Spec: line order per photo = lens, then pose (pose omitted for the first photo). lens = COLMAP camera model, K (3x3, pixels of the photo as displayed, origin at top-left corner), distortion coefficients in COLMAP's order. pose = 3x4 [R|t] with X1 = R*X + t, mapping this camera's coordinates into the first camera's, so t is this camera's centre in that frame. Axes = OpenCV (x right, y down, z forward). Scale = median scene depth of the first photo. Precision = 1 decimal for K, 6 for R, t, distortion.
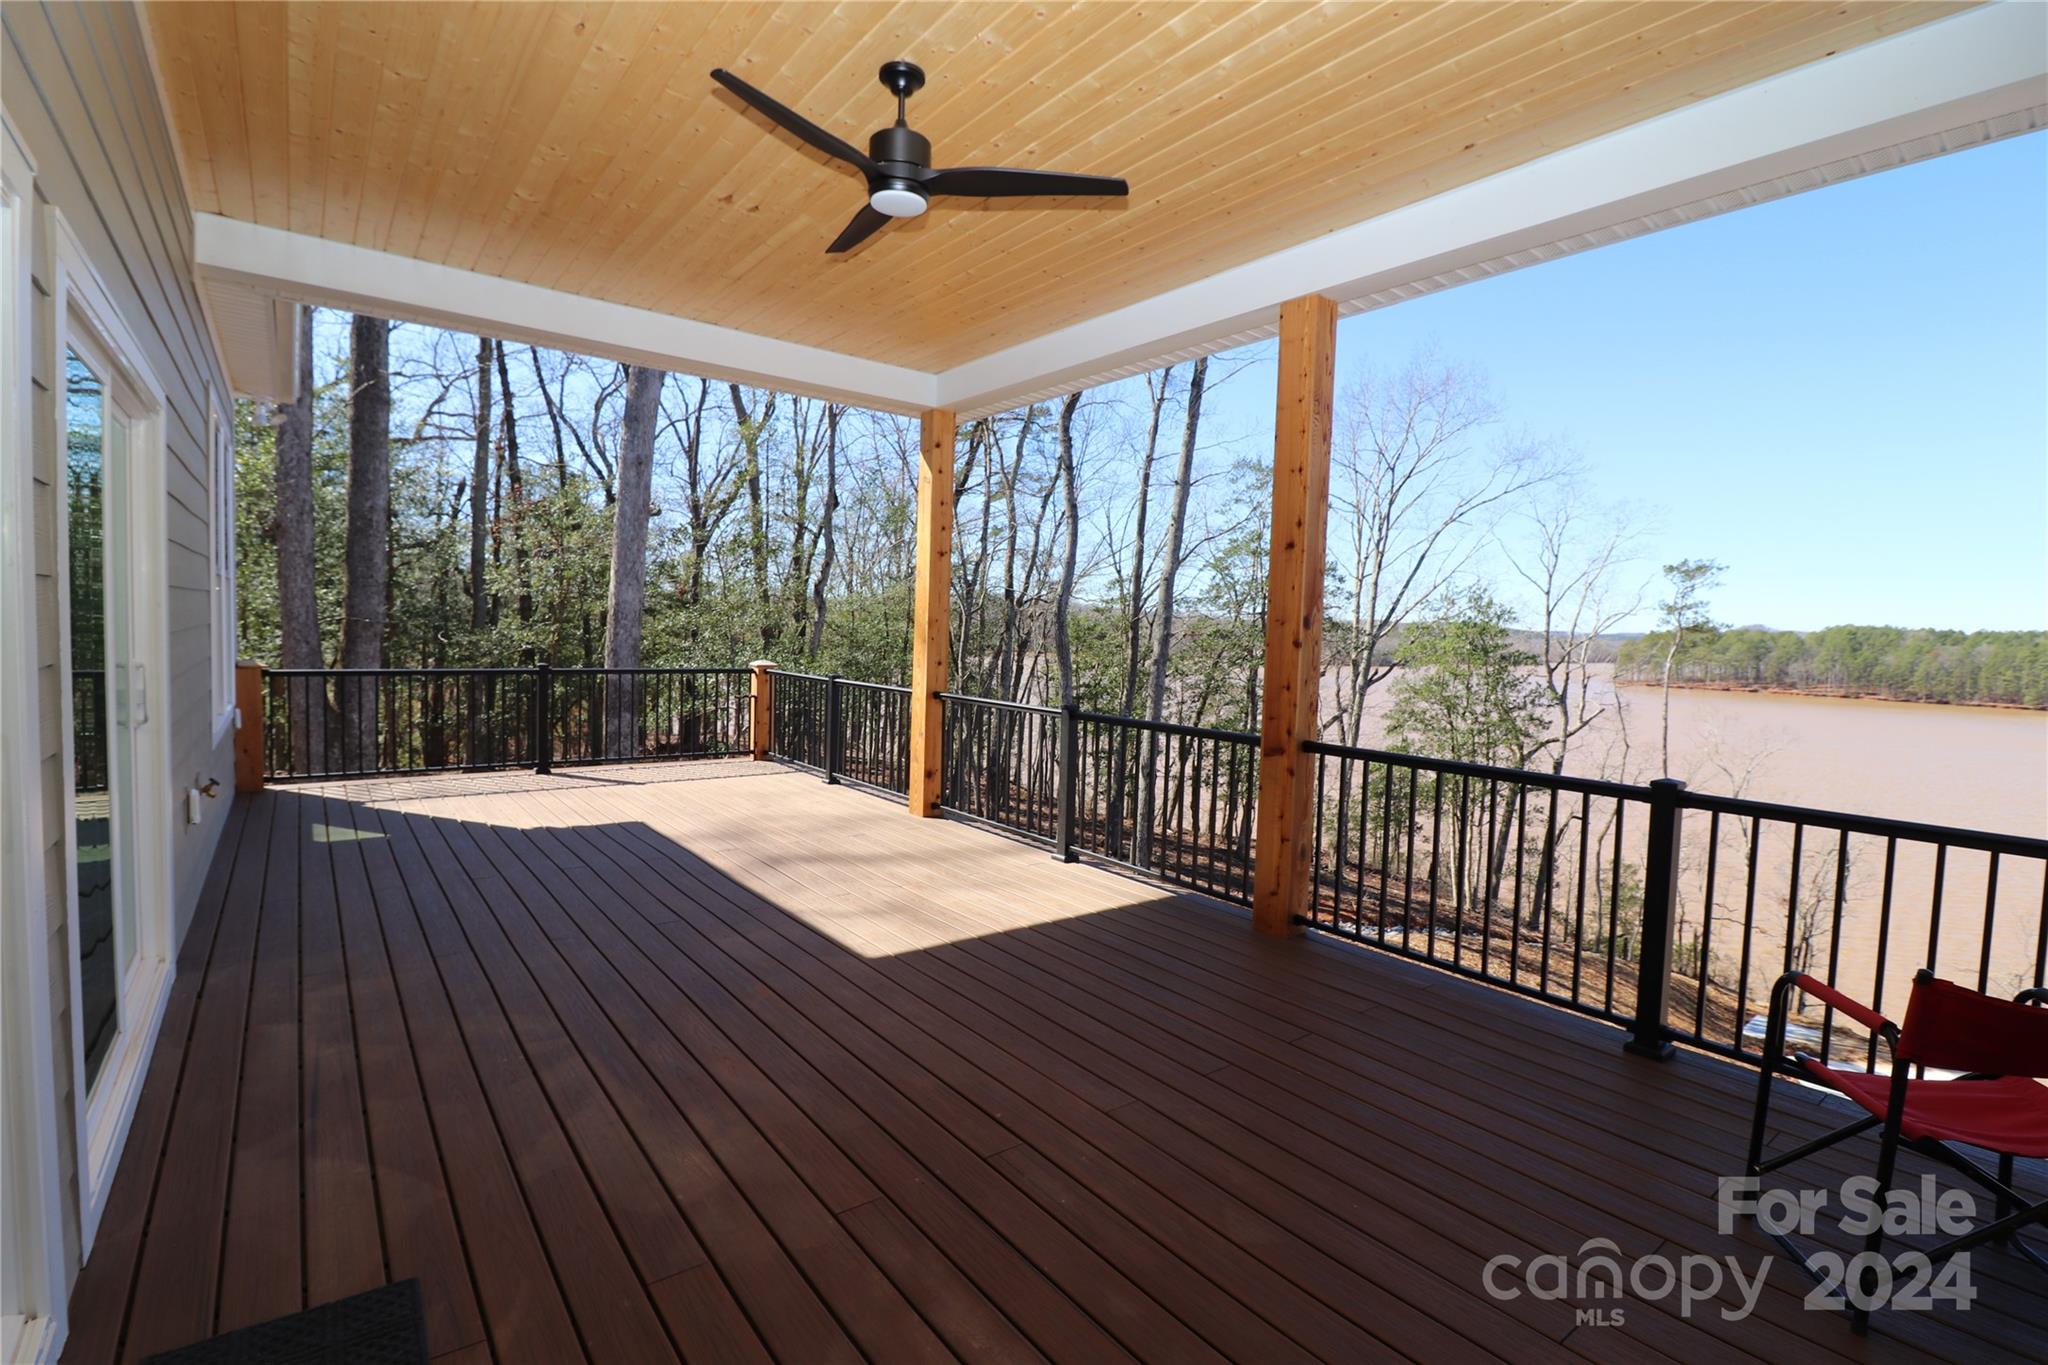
lens RADIAL K [[951.6, 0, 1022.8], [0, 951.6, 674.0], [0, 0, 1]] dist [-0.024243, -0.000528]
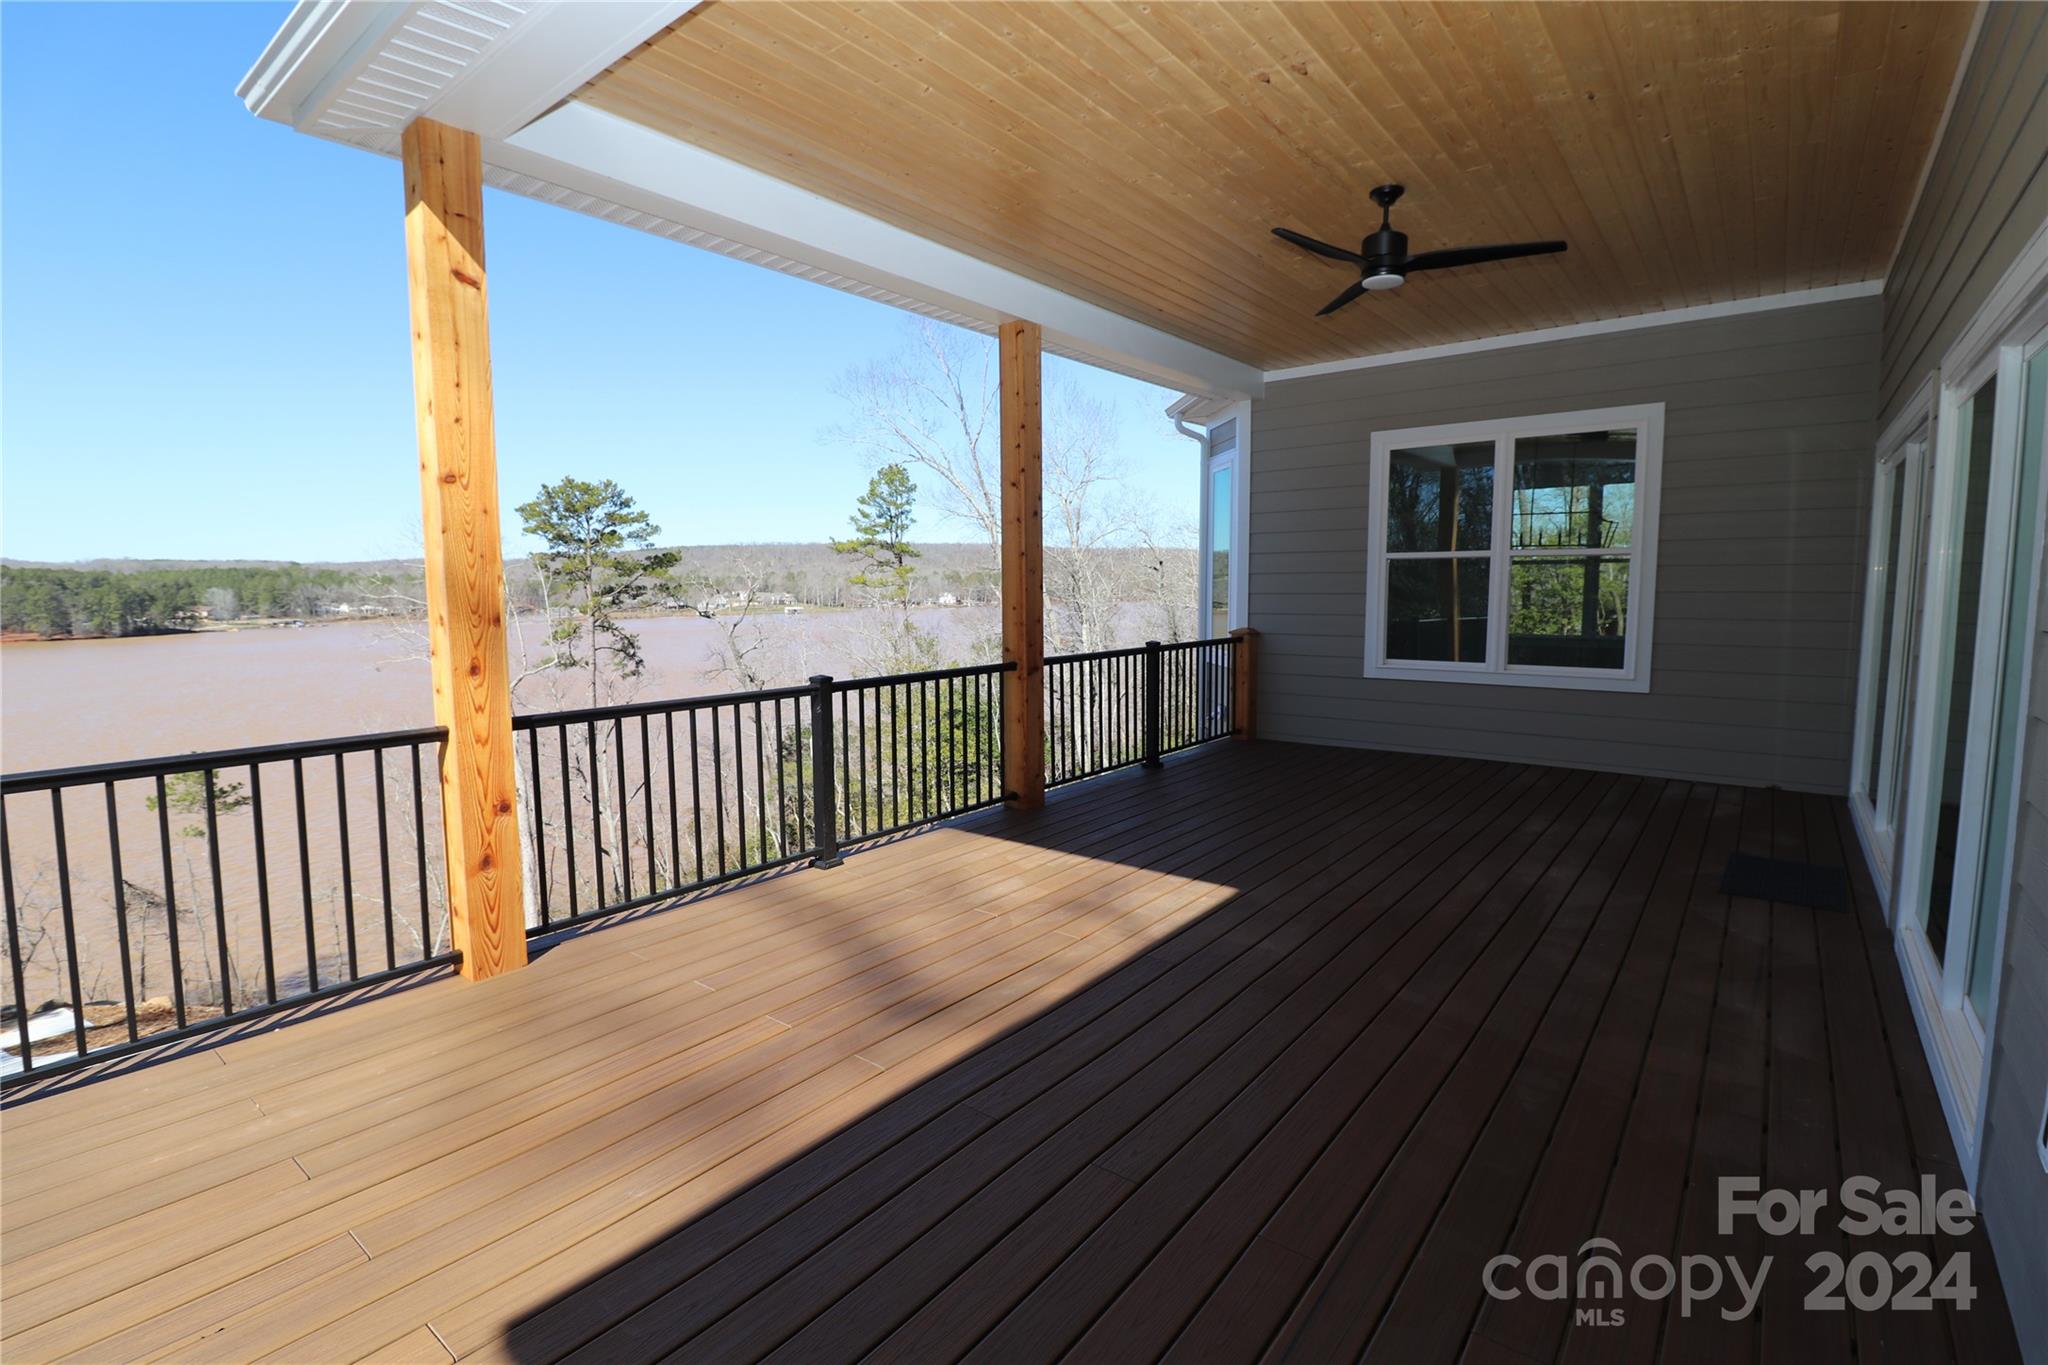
lens RADIAL K [[957.3, 0, 1017.6], [0, 957.3, 675.7], [0, 0, 1]] dist [-0.023910, -0.001063]
pose [[-0.240857, -0.121861, 0.962880, -1.061277], [0.050826, 0.989141, 0.137899, -0.099876], [-0.969229, 0.082154, -0.232048, 1.400855]]
